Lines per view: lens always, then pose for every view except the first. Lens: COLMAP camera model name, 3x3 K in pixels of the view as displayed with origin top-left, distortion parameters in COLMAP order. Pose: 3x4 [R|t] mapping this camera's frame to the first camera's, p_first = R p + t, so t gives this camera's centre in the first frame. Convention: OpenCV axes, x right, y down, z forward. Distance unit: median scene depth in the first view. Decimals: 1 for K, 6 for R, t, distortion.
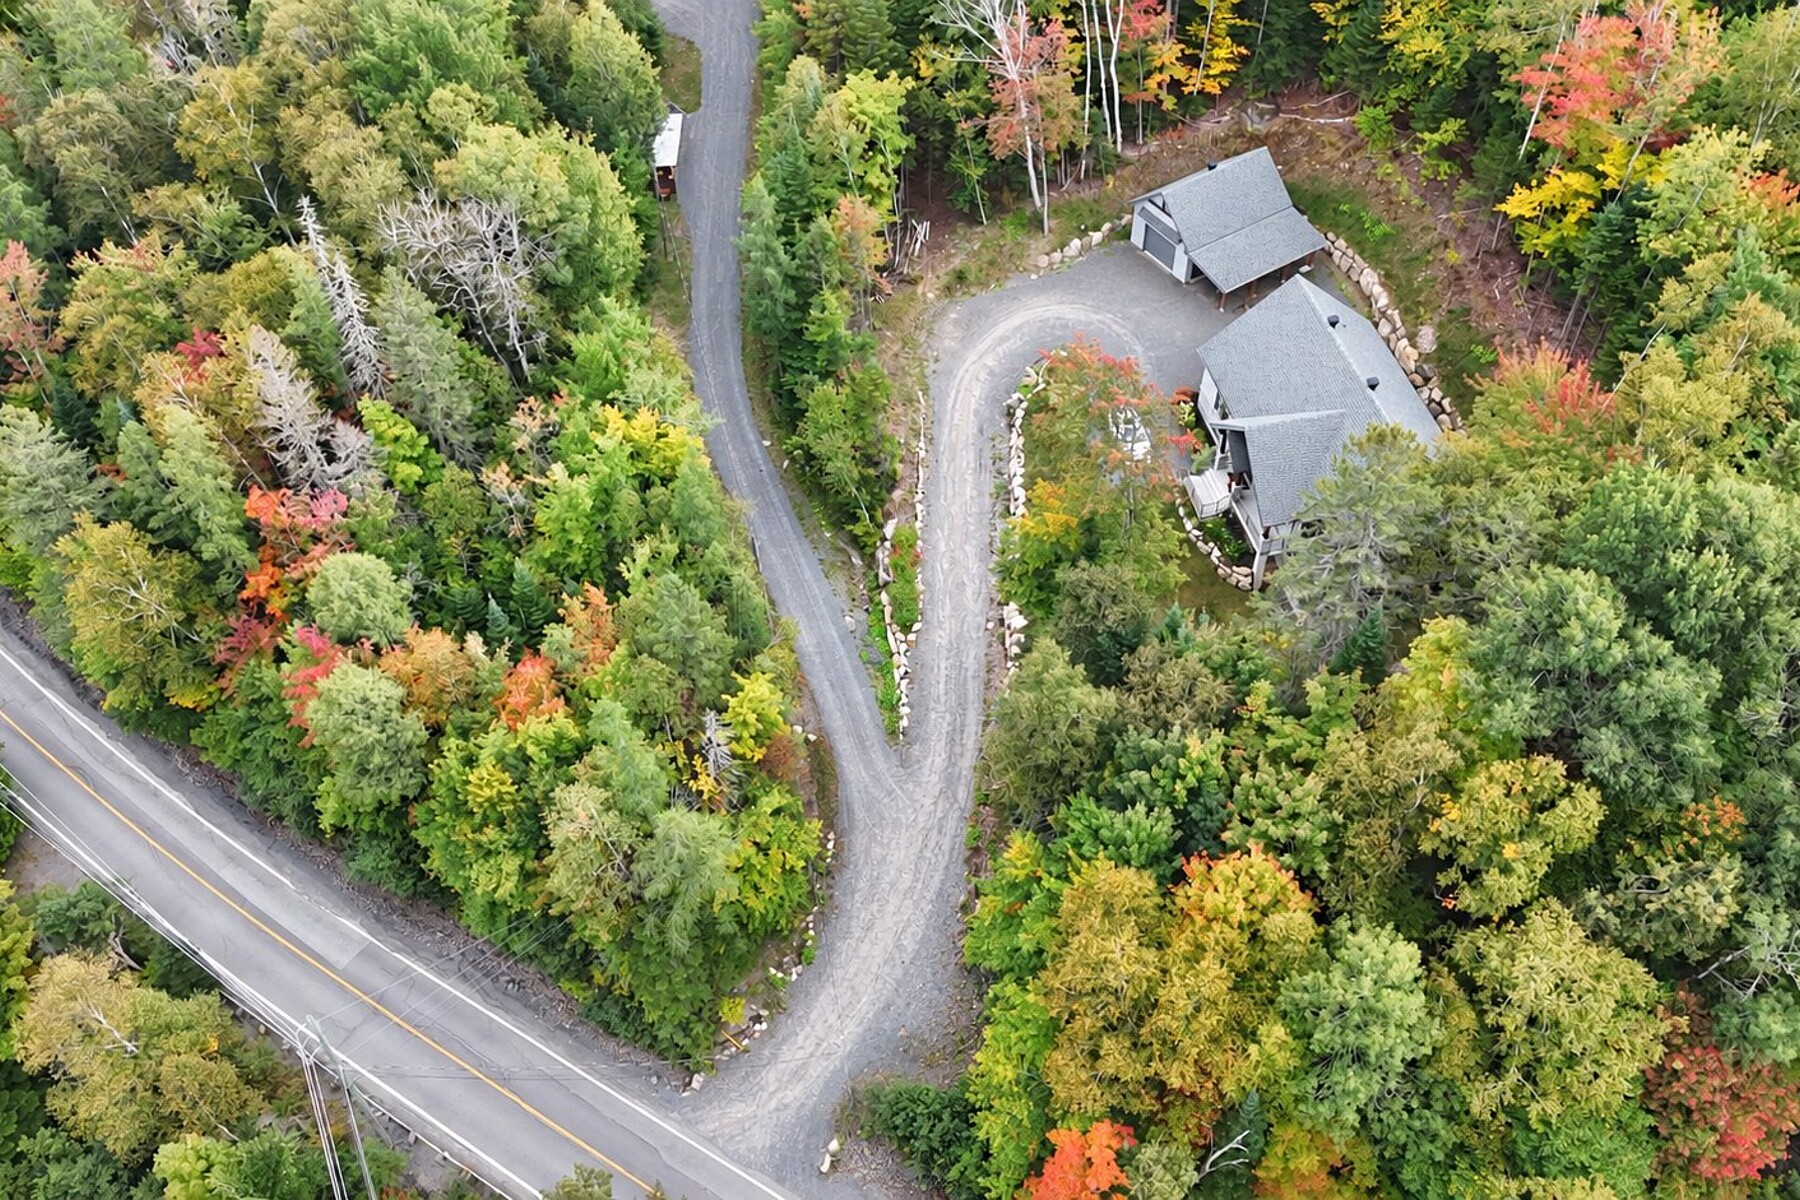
lens RADIAL K [[1561.7, 0, 900.0], [0, 1561.7, 600.0], [0, 0, 1]] dist [0.103000, -0.127662]
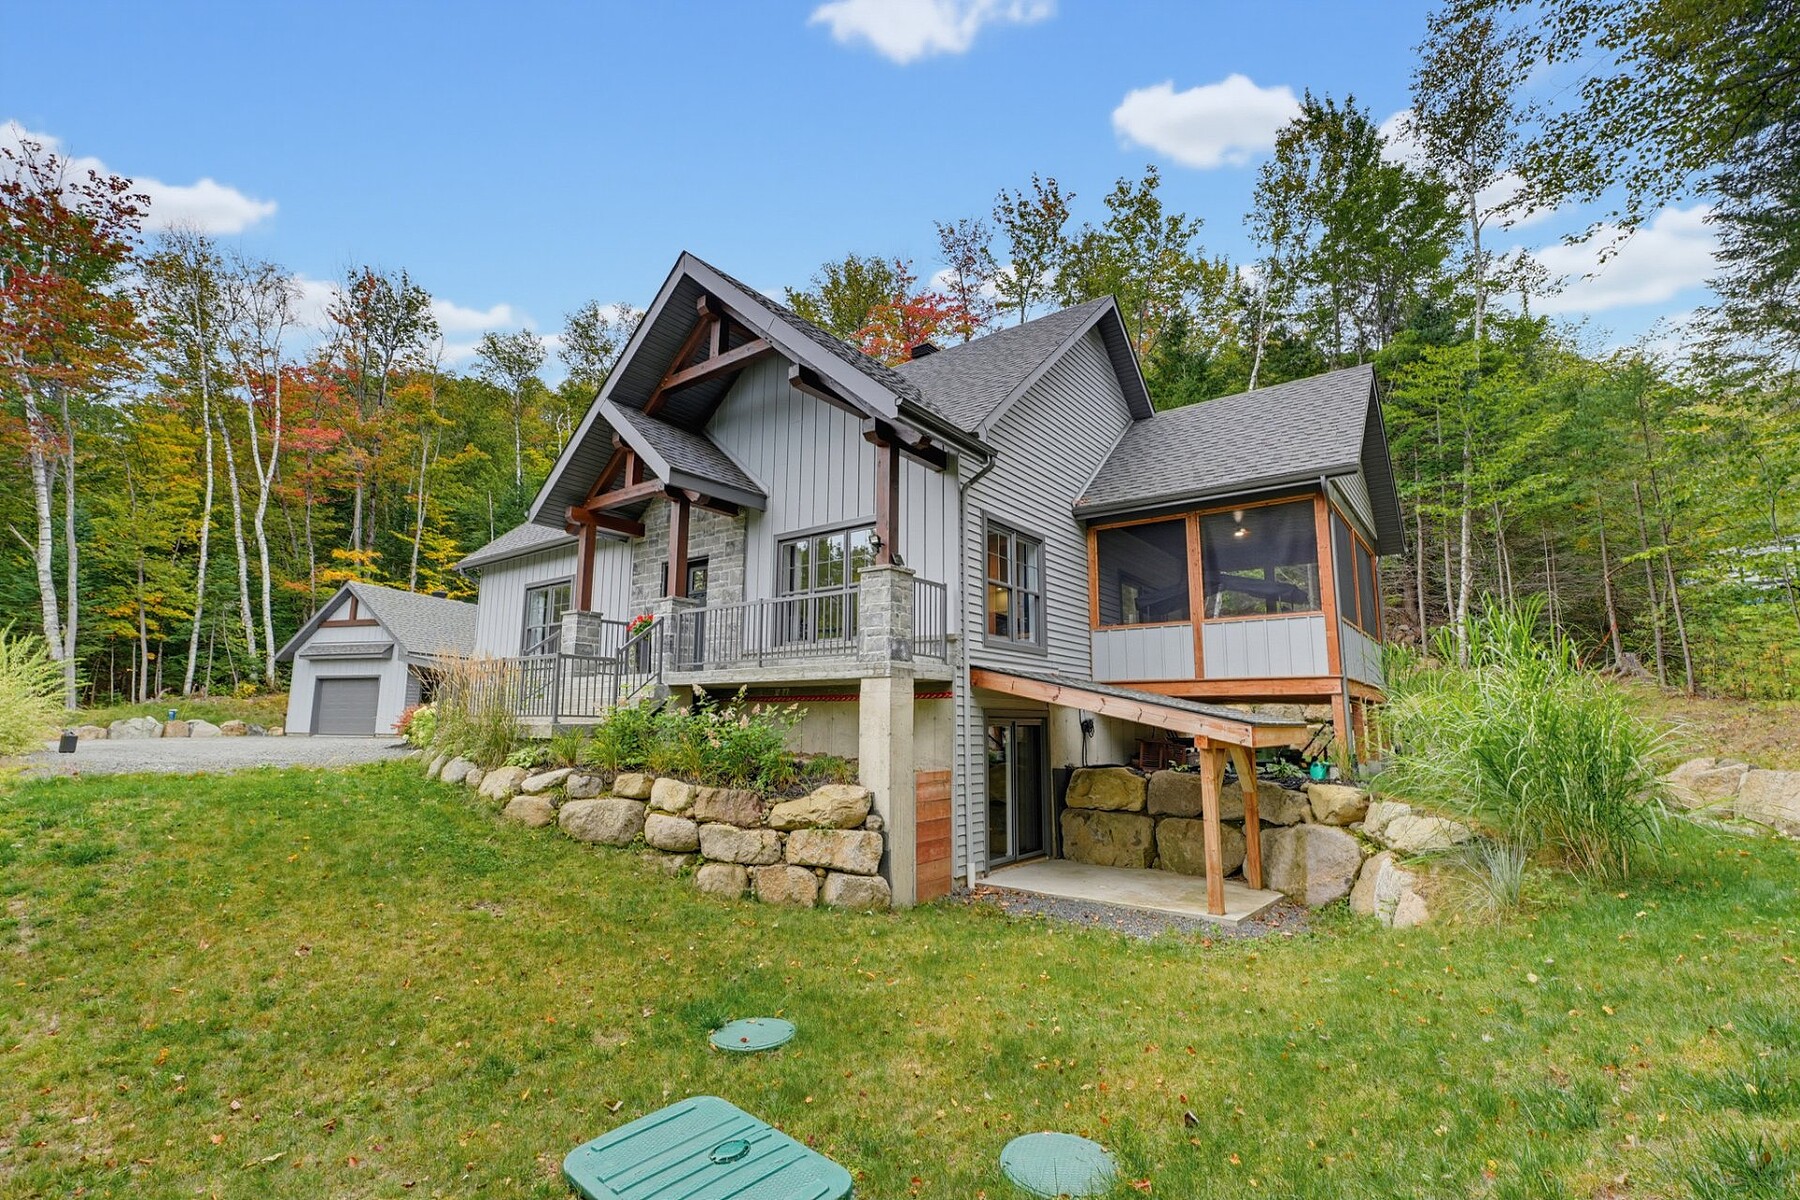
lens RADIAL K [[792.9, 0, 900.0], [0, 792.9, 600.0], [0, 0, 1]] dist [0.000972, 0.000062]
pose [[0.763027, 0.126389, 0.633890, 0.156347], [0.475940, 0.553701, -0.683299, 0.041350], [-0.437346, 0.823068, 0.362335, 0.928741]]
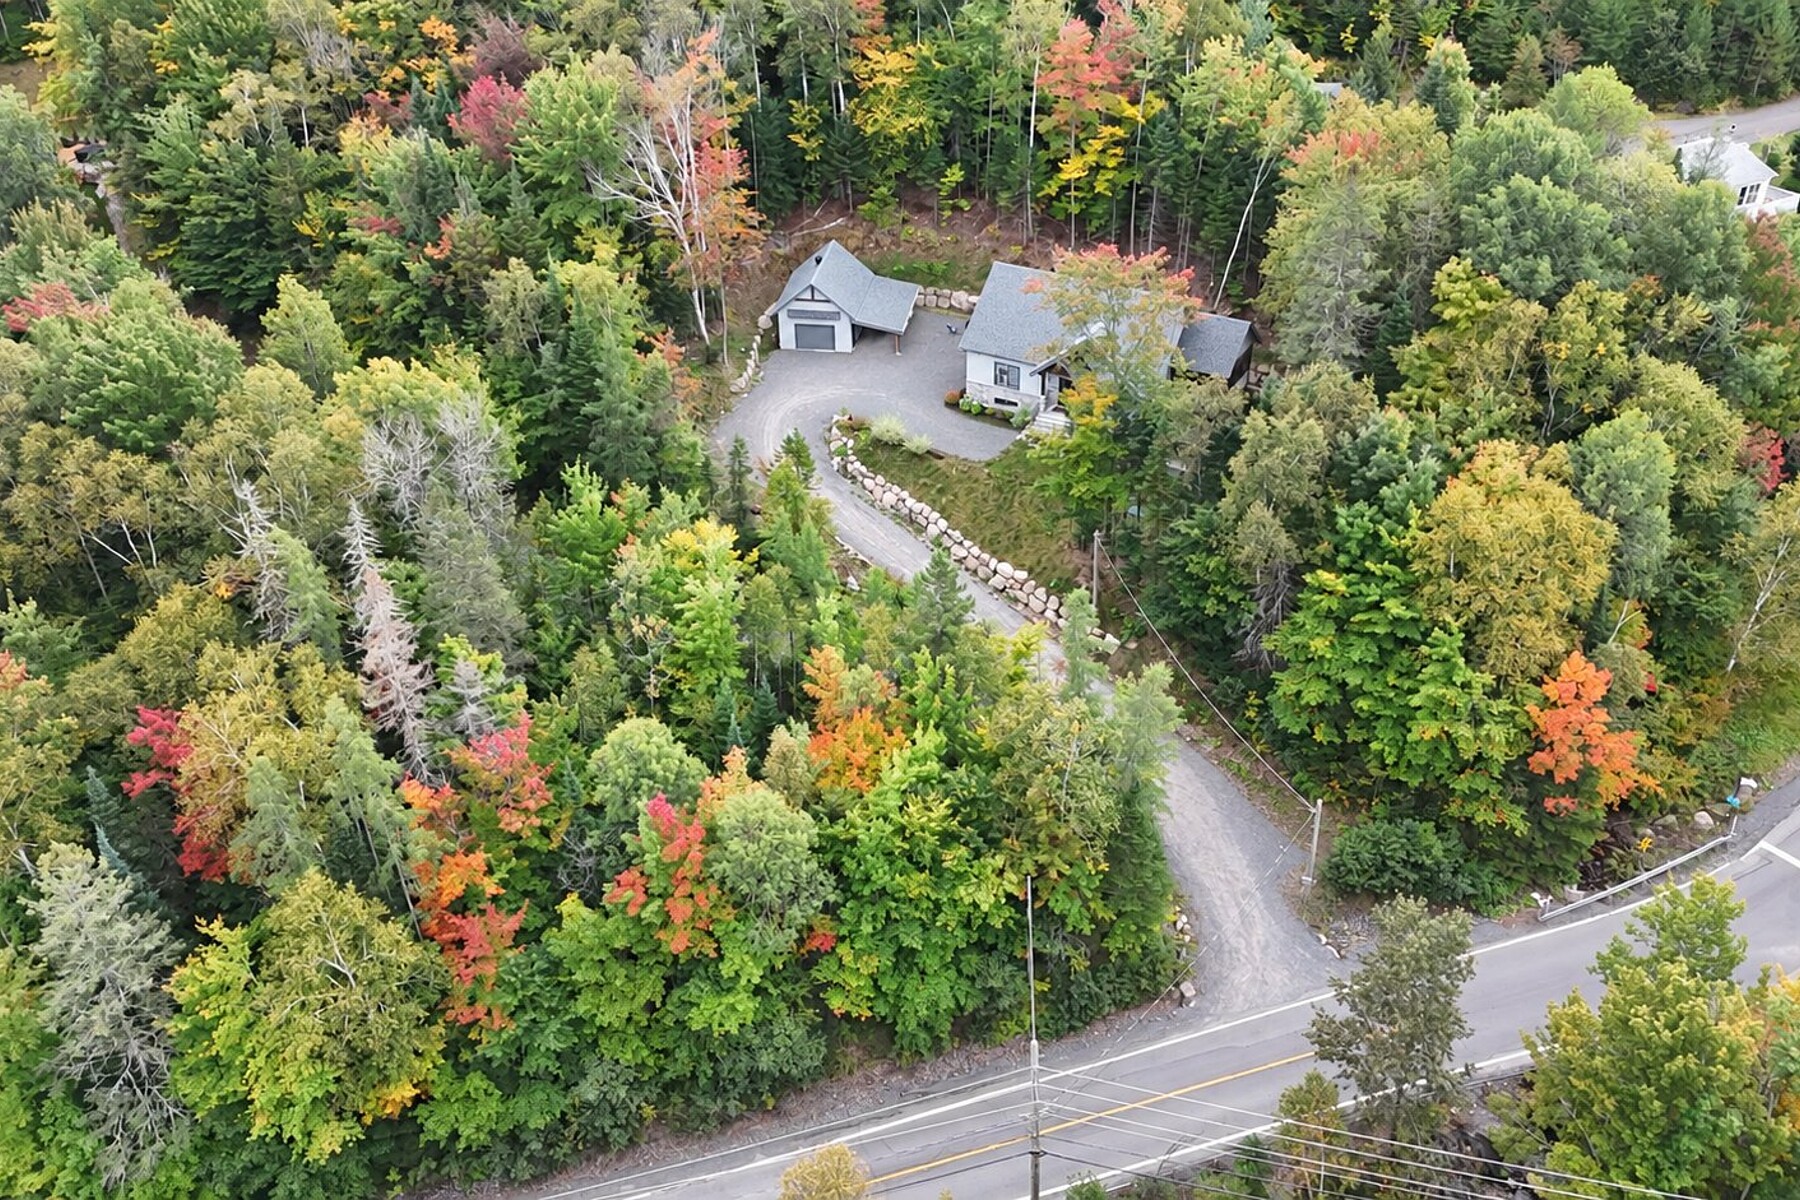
lens RADIAL K [[1561.7, 0, 900.0], [0, 1561.7, 600.0], [0, 0, 1]] dist [0.103000, -0.127662]
pose [[0.670569, -0.404532, 0.621845, -0.689590], [0.562387, 0.823863, -0.070500, 0.059238], [-0.483796, 0.396993, 0.779961, 0.180906]]
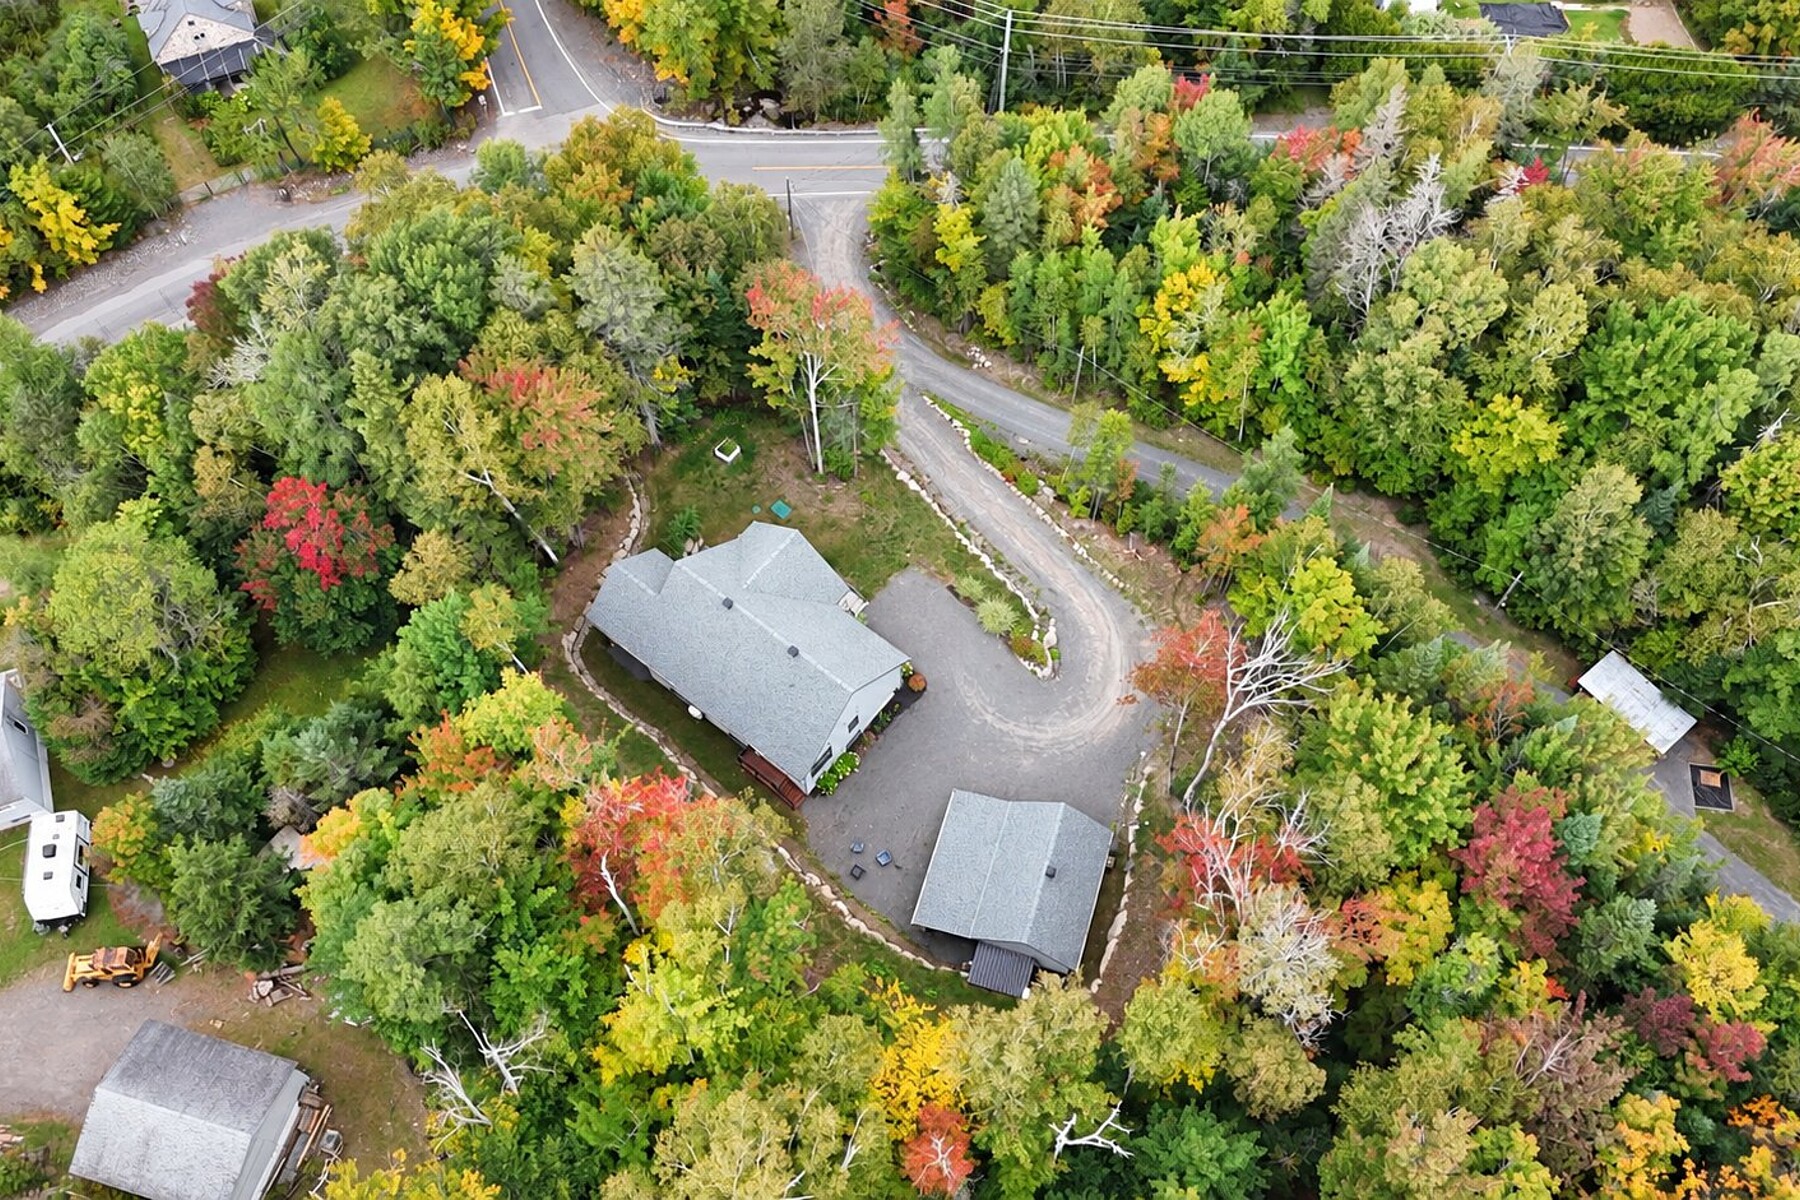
lens RADIAL K [[1561.7, 0, 900.0], [0, 1561.7, 600.0], [0, 0, 1]] dist [0.103000, -0.127662]
pose [[-0.778212, 0.573469, -0.255969, 0.469476], [-0.455610, -0.235042, 0.858589, -1.125036], [0.432210, 0.784786, 0.444191, 0.512454]]
